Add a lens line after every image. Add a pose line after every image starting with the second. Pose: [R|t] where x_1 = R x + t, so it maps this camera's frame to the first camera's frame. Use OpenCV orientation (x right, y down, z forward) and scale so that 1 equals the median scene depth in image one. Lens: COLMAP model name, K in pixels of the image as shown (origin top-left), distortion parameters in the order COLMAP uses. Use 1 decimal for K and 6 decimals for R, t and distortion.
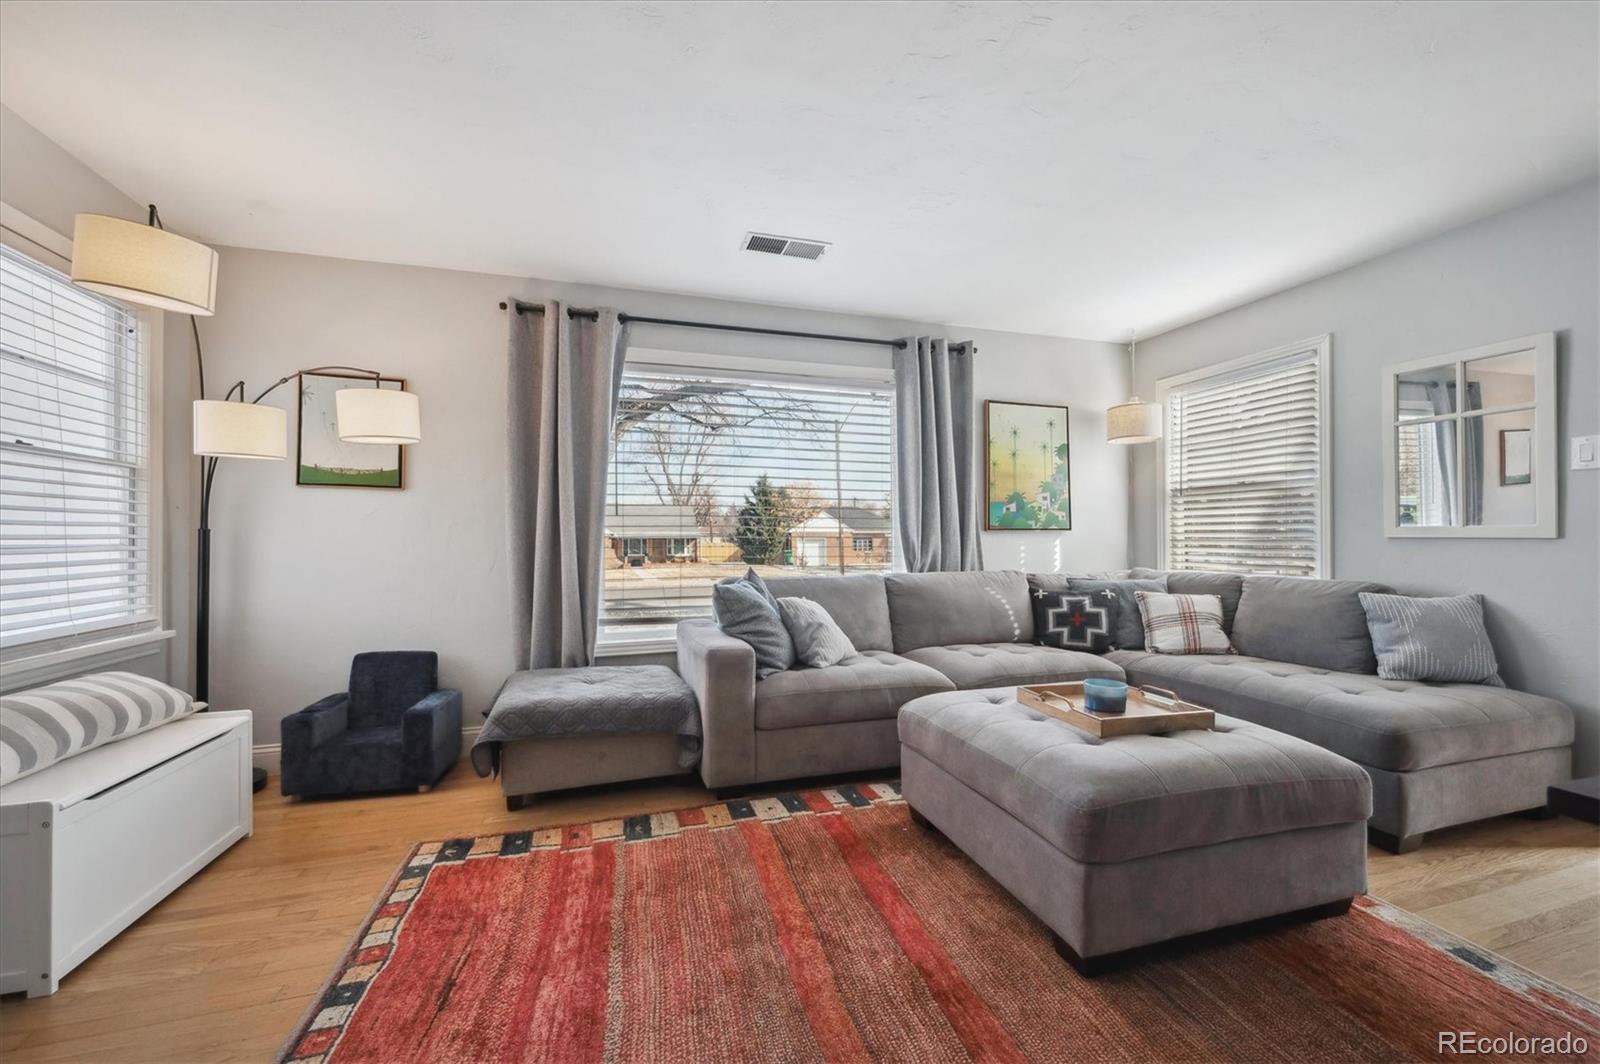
lens RADIAL K [[632.0, 0, 792.7], [0, 632.0, 534.4], [0, 0, 1]] dist [-0.001496, -0.000061]
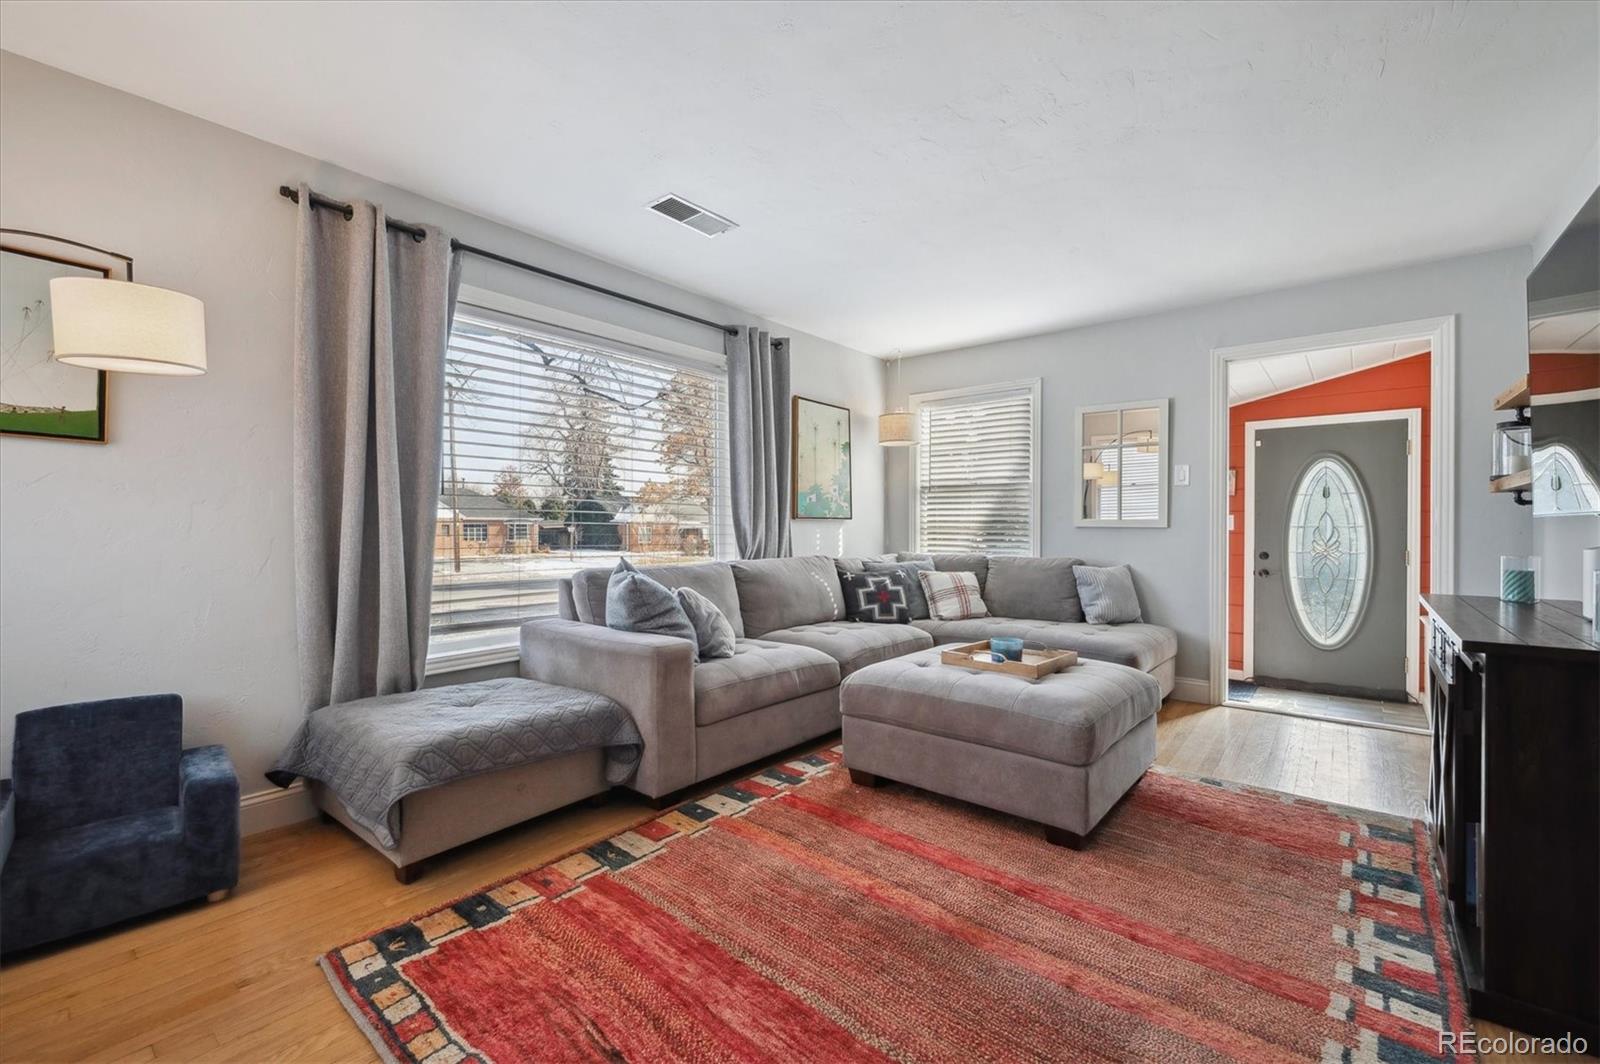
lens RADIAL K [[676.1, 0, 795.4], [0, 676.1, 529.0], [0, 0, 1]] dist [-0.001313, -0.000485]
pose [[0.838587, 0.002593, 0.544762, -0.384338], [-0.007719, 0.999945, 0.007123, 0.003442], [-0.544713, -0.010178, 0.838560, 0.057742]]
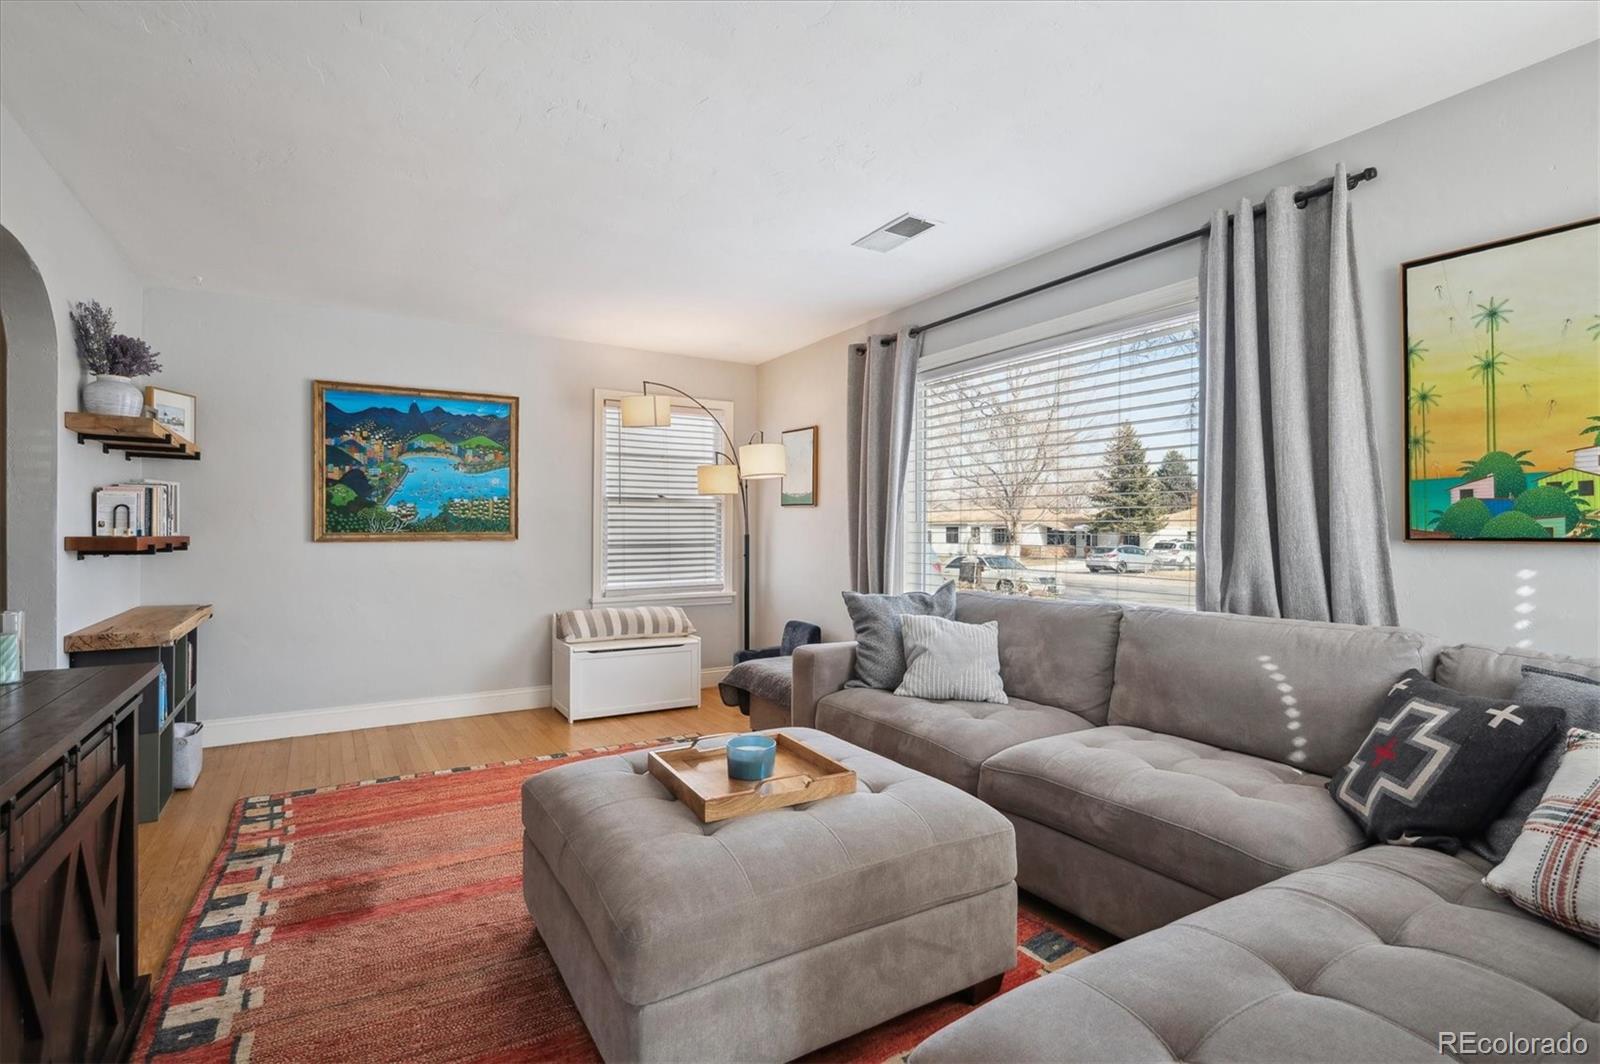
lens RADIAL K [[759.0, 0, 800.0], [0, 759.0, 532.0], [0, 0, 1]] dist [-0.001787, -0.000209]
pose [[0.251230, 0.004021, -0.967919, 0.916047], [0.005230, 0.999971, 0.005511, -0.022927], [0.967913, -0.006447, 0.251202, 0.520021]]
